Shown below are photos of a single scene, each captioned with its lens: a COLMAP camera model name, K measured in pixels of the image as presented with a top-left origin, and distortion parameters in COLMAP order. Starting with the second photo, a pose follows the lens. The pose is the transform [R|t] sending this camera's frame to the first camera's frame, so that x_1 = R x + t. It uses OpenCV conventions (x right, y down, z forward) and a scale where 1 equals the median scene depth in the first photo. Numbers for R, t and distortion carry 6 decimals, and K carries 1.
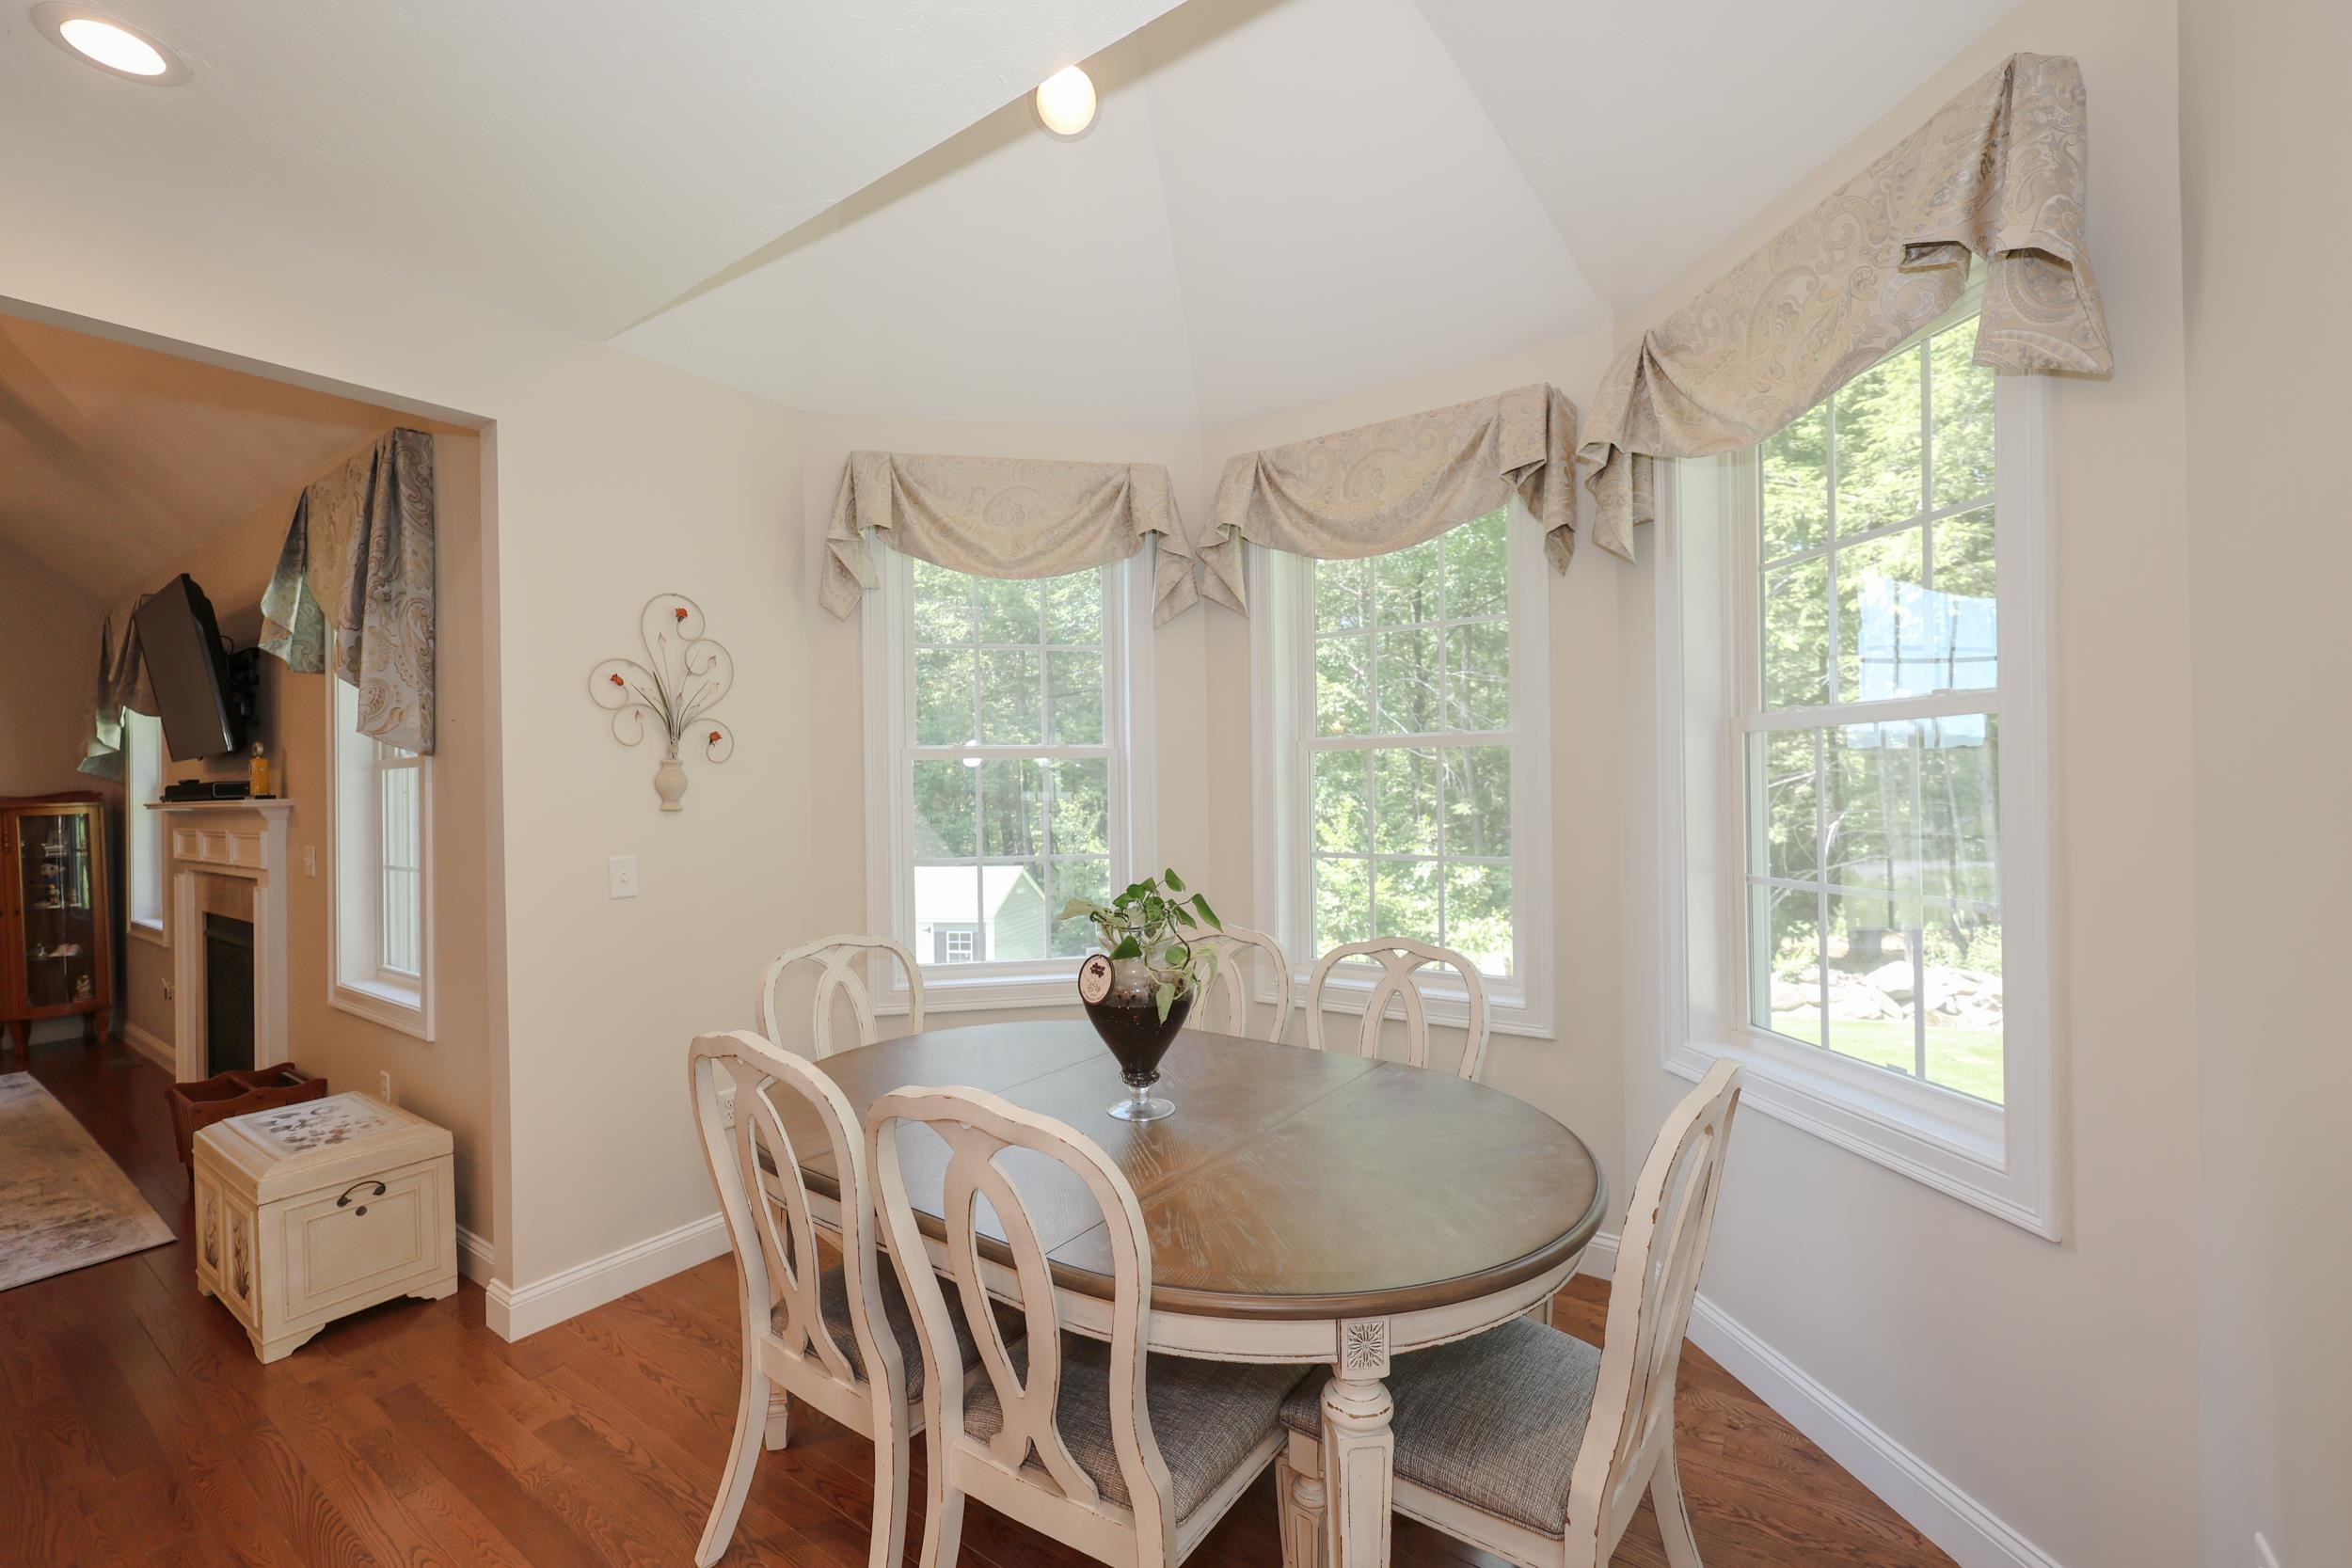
lens RADIAL K [[945.8, 0, 1158.8], [0, 945.8, 784.2], [0, 0, 1]] dist [-0.002814, -0.000340]
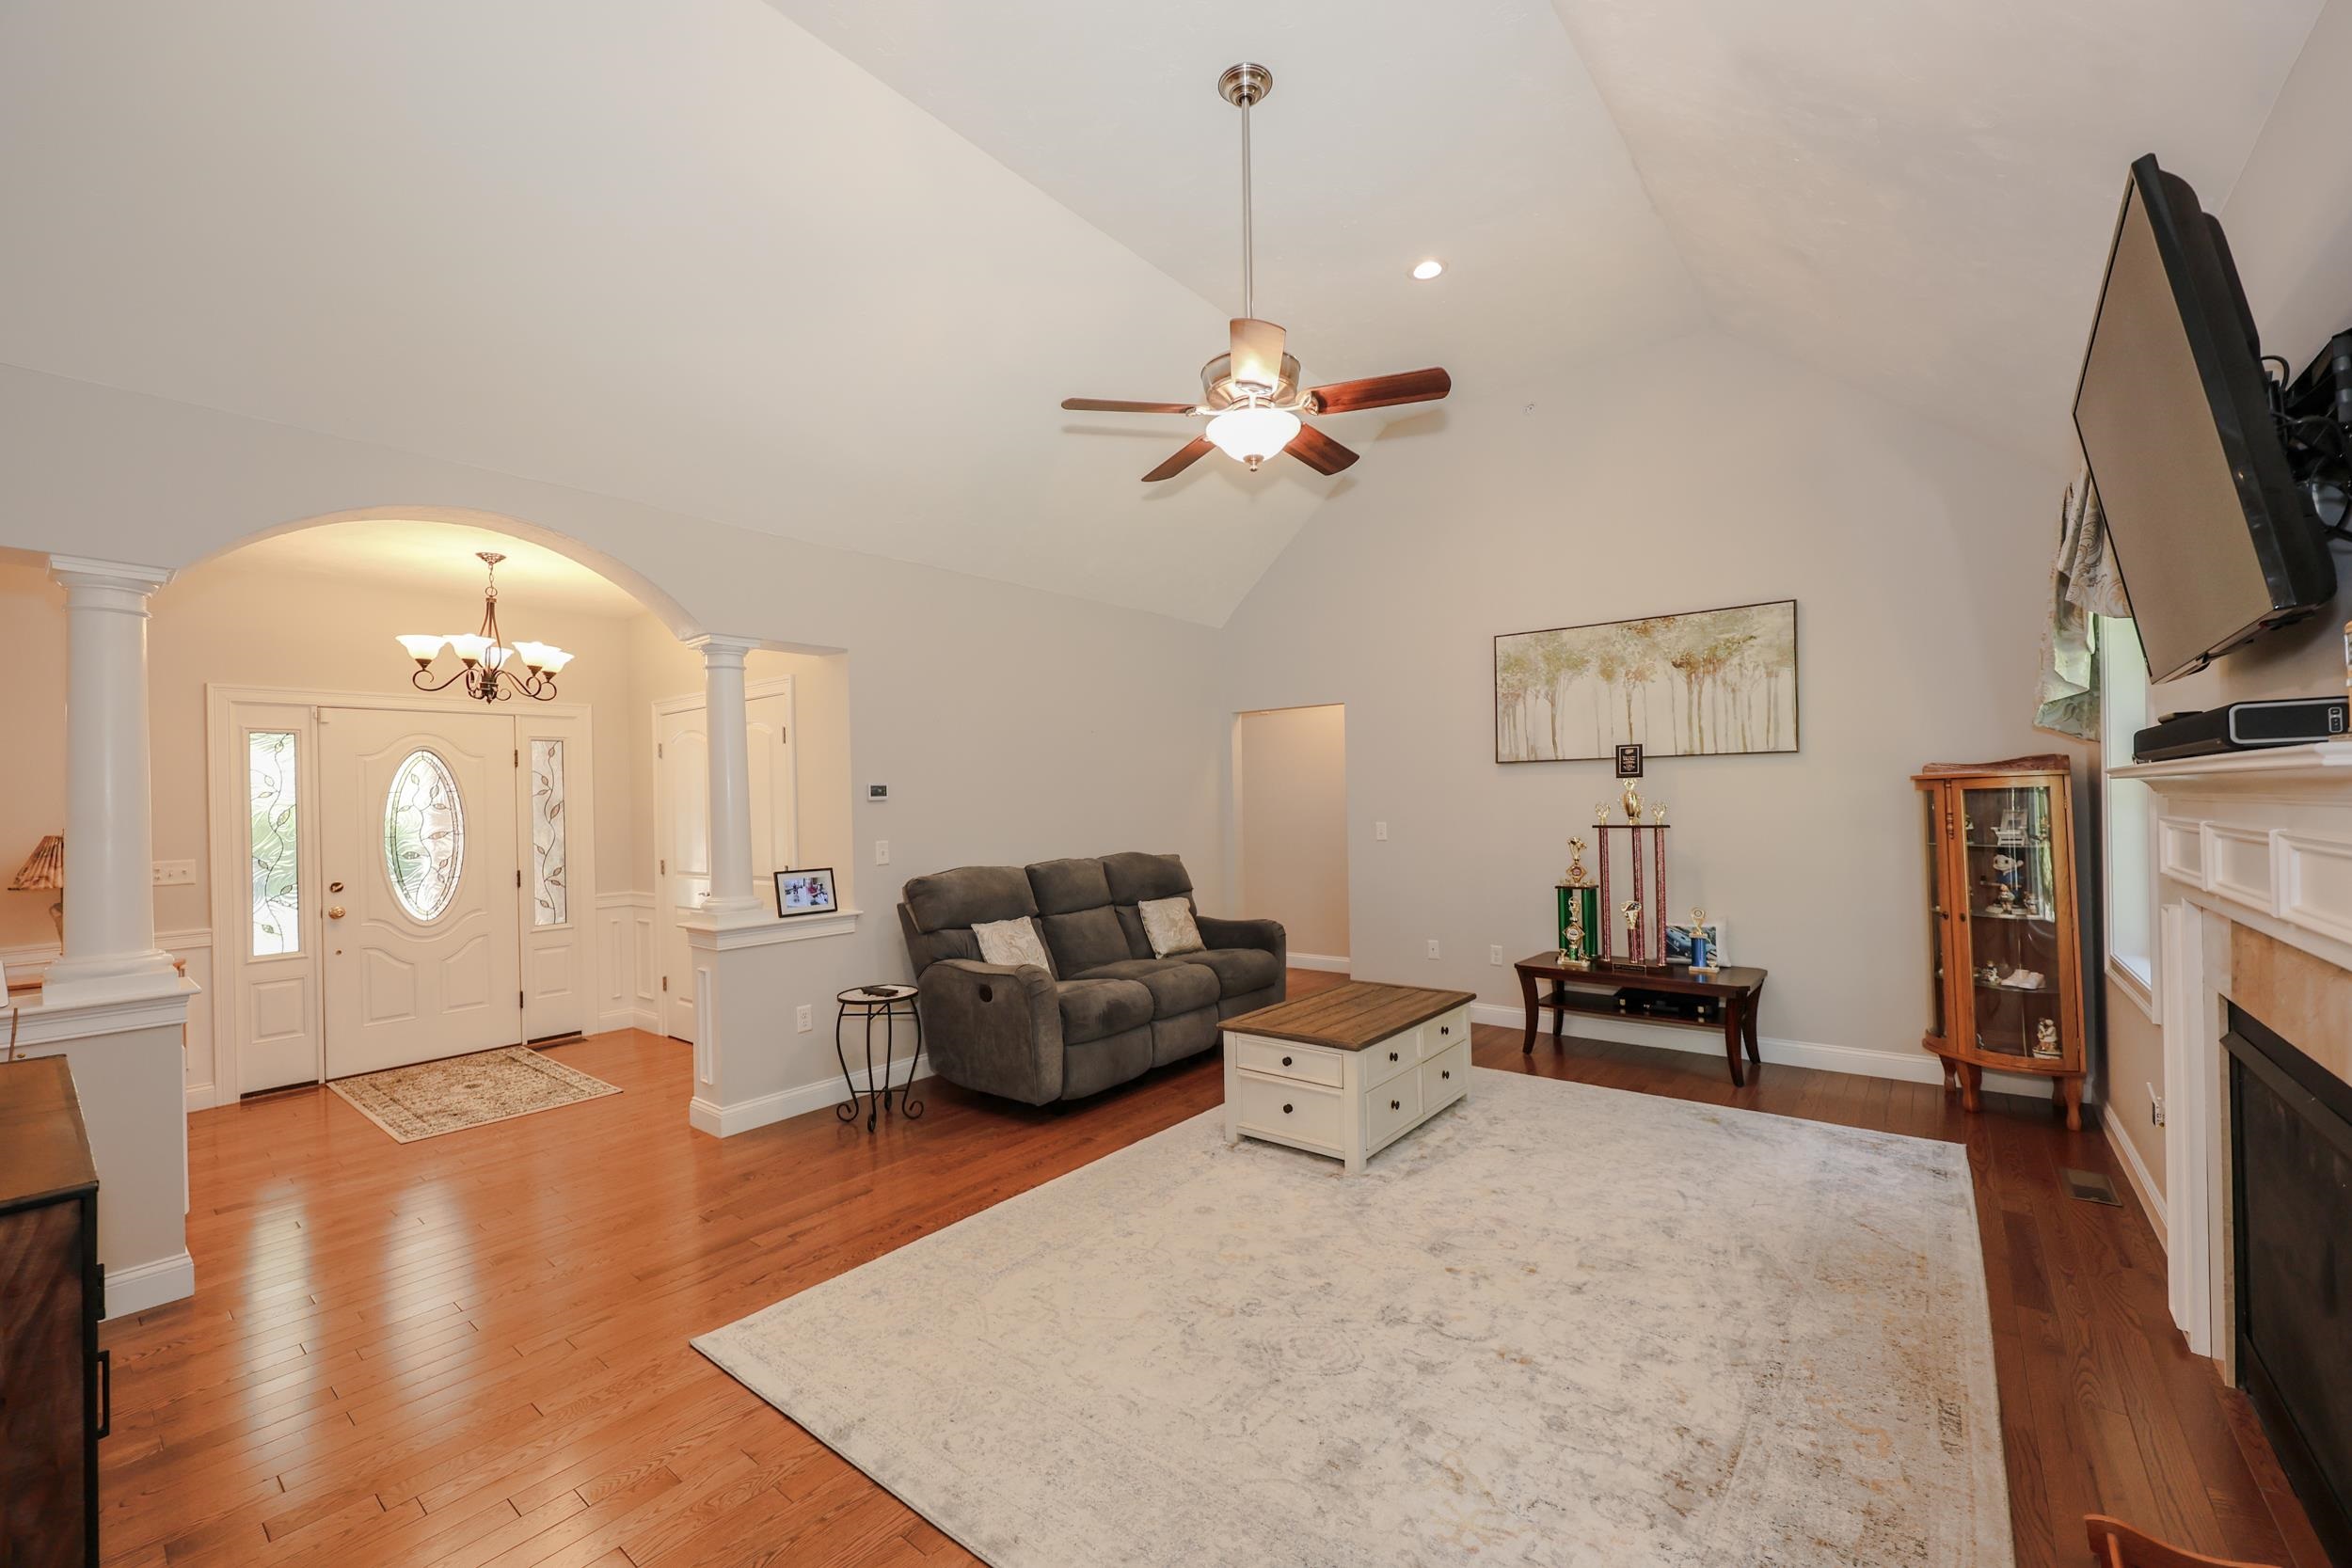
lens RADIAL K [[945.8, 0, 1158.8], [0, 945.8, 784.2], [0, 0, 1]] dist [-0.002814, -0.000340]
pose [[-0.075146, 0.006811, -0.997149, -0.411995], [0.022166, 0.999741, 0.005159, 0.012656], [0.996926, -0.021715, -0.075278, 0.414828]]
